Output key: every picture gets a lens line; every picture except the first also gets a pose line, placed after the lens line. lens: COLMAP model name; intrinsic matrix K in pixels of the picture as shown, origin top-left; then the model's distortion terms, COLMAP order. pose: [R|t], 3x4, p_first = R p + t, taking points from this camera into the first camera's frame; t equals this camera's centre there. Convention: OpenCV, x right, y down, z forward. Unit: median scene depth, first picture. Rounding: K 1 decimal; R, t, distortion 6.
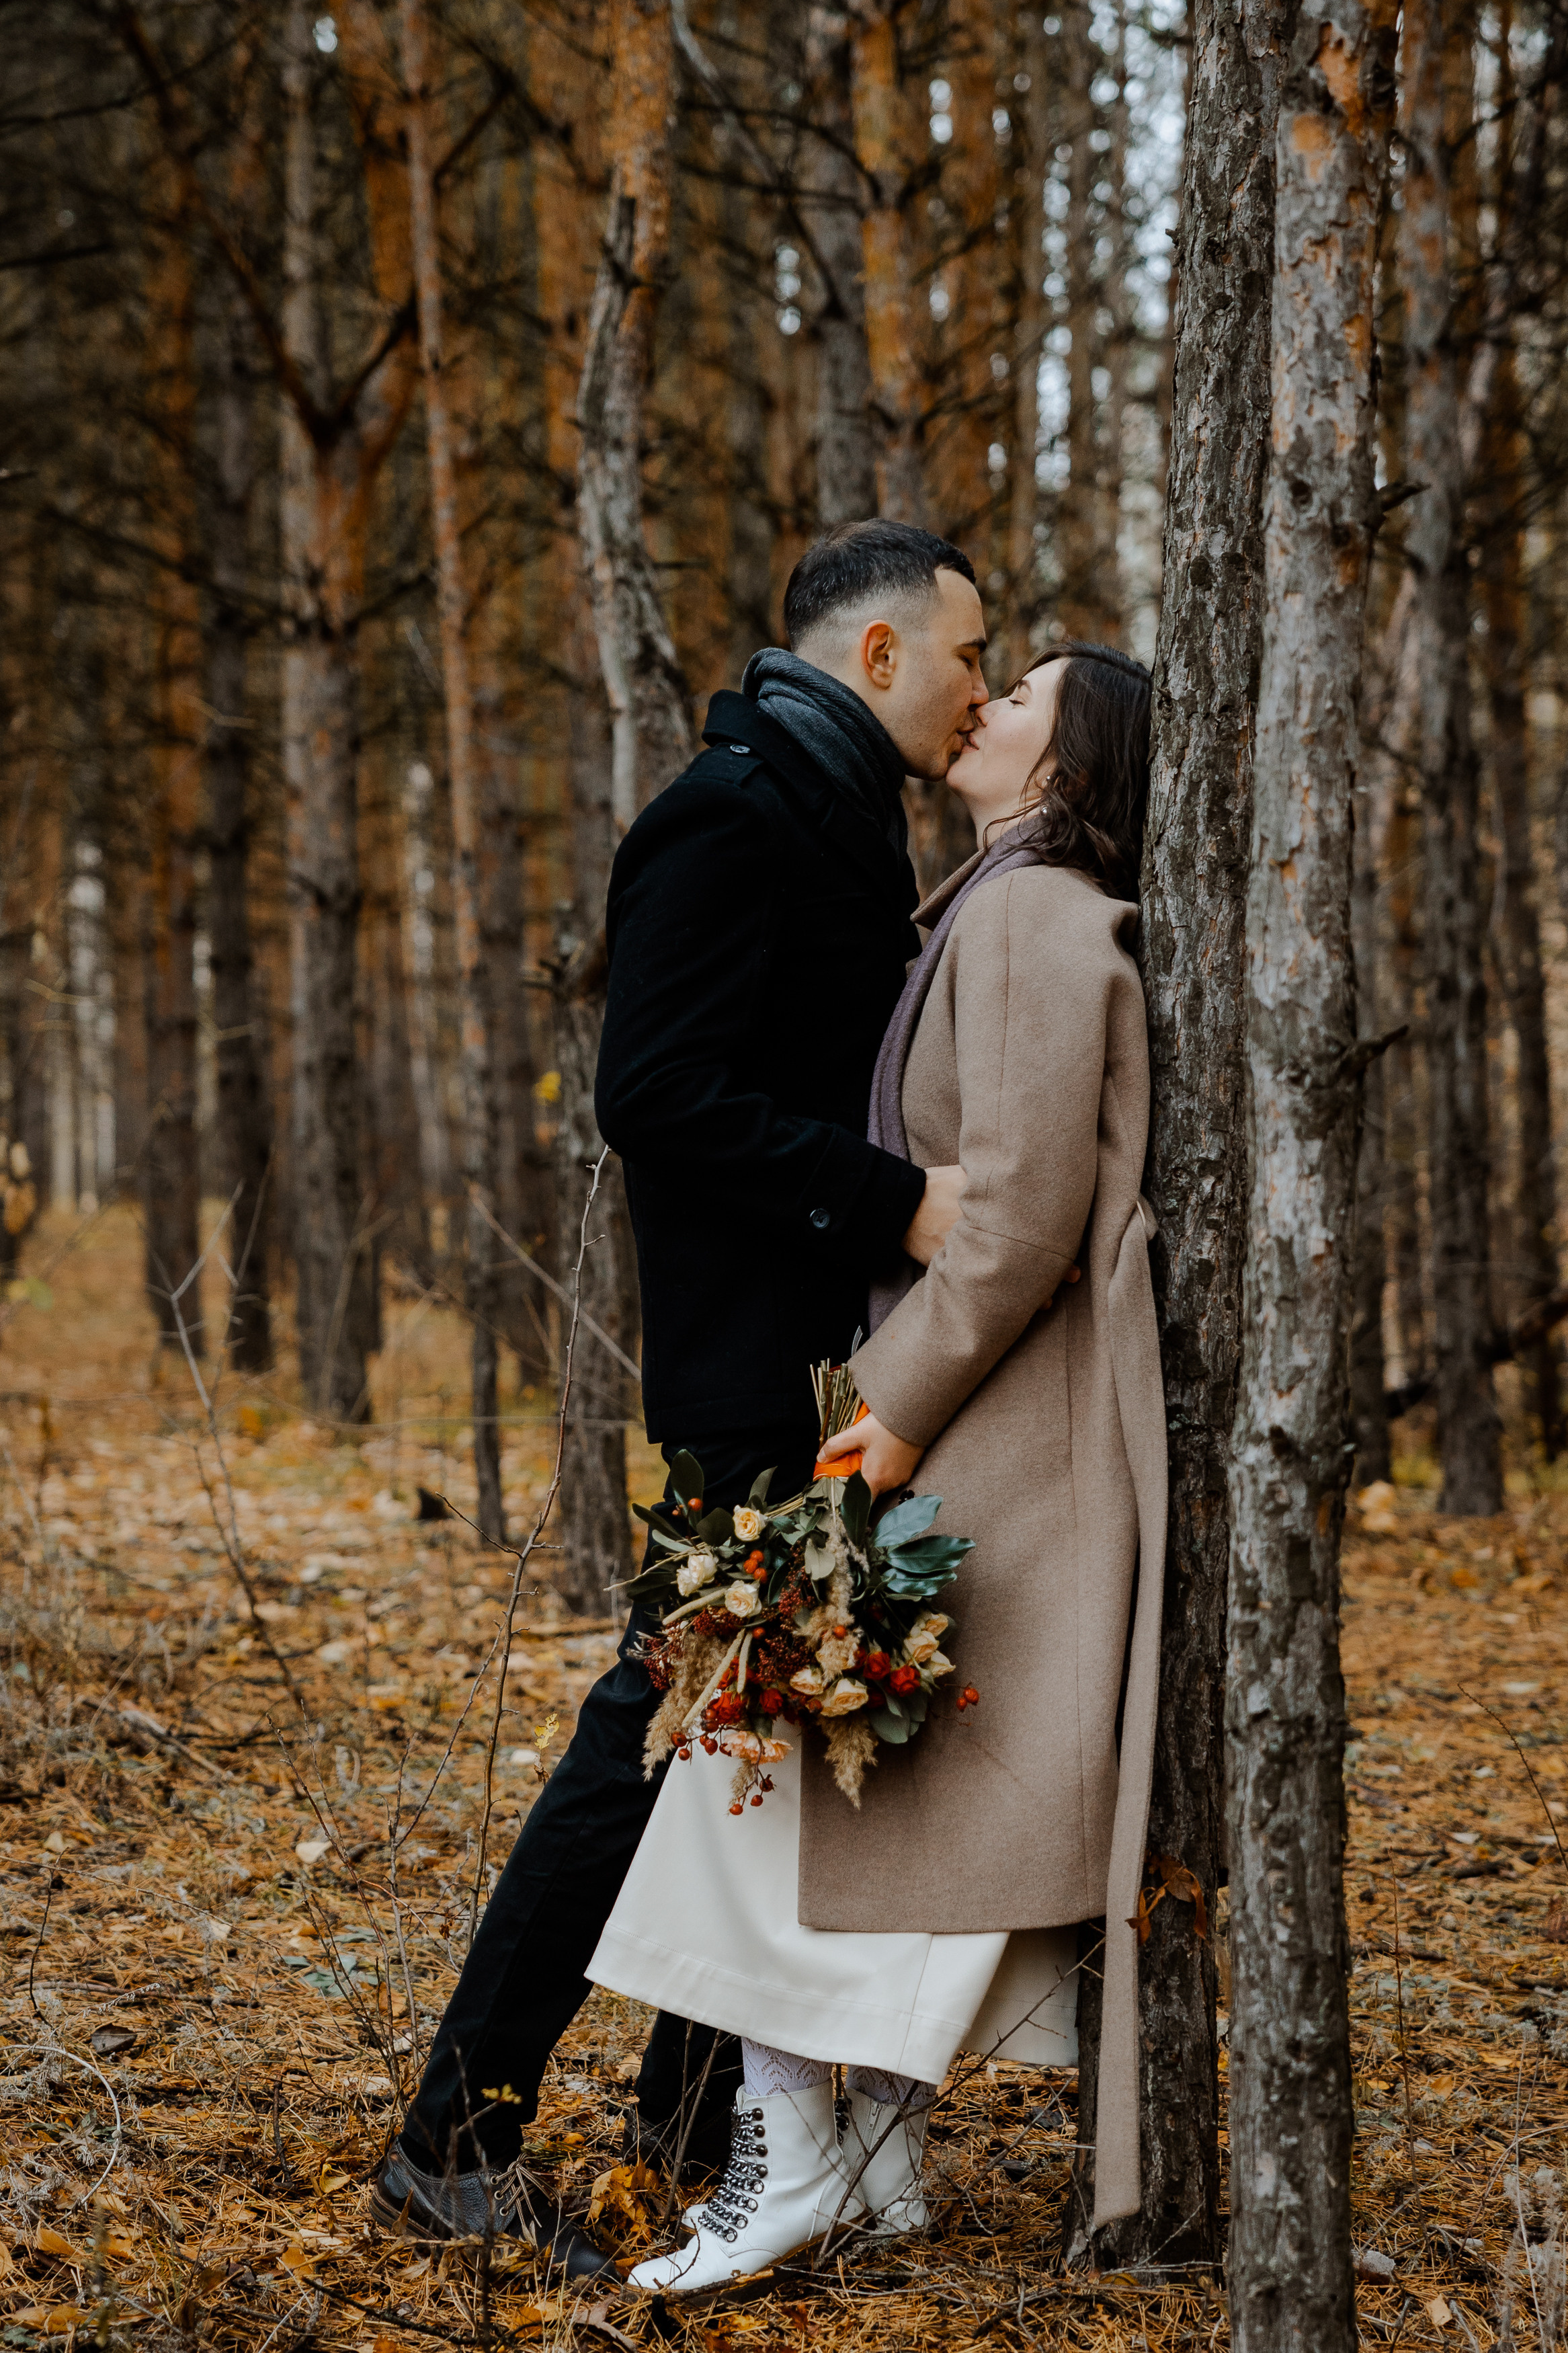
lens RADIAL K [[4978.4, 0, 784.0], [0, 4978.4, 1176.5], [0, 0, 1]] dist [0.489032, -0.310190]
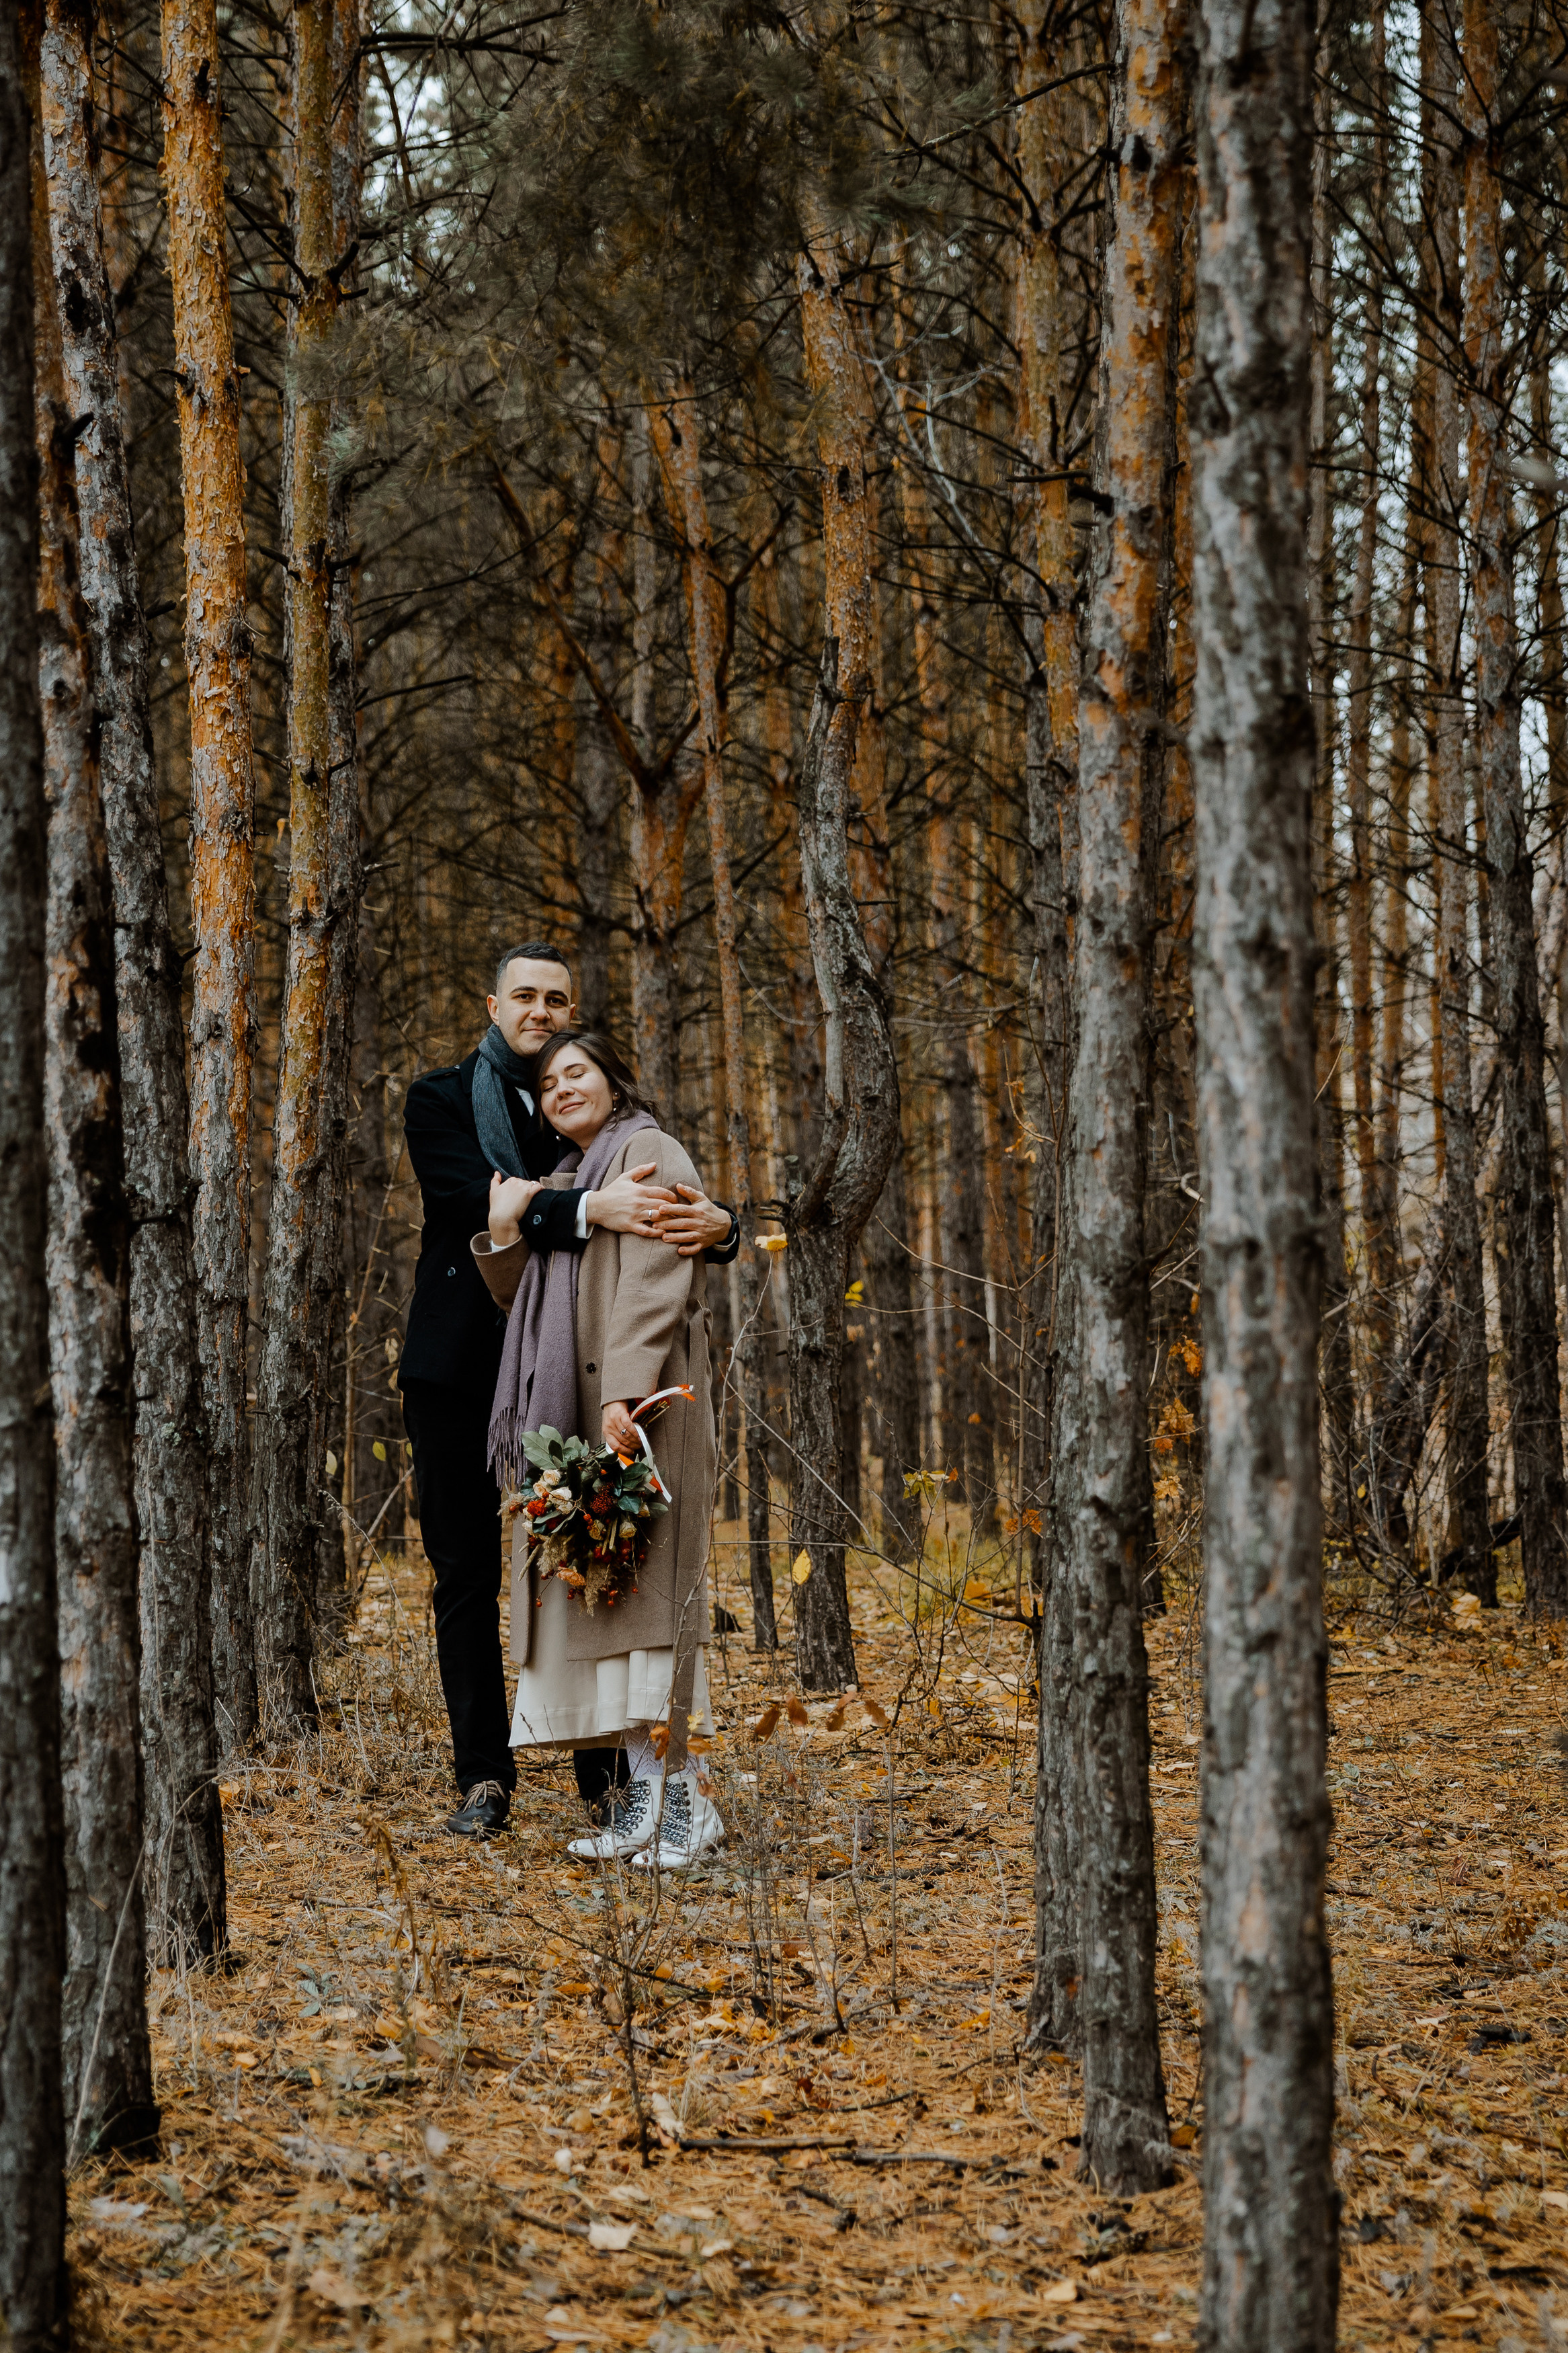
lens RADIAL K [[6181.7, 0, 784.0], [0, 6181.7, 1176.5], [0, 0, 1]] dist [0.431783, -0.173544]
pose [[0.992108, -0.024479, -0.122975, 0.245414], [0.020023, 0.999102, -0.037343, 0.019154], [0.123779, 0.034586, 0.991707, -1.003350]]
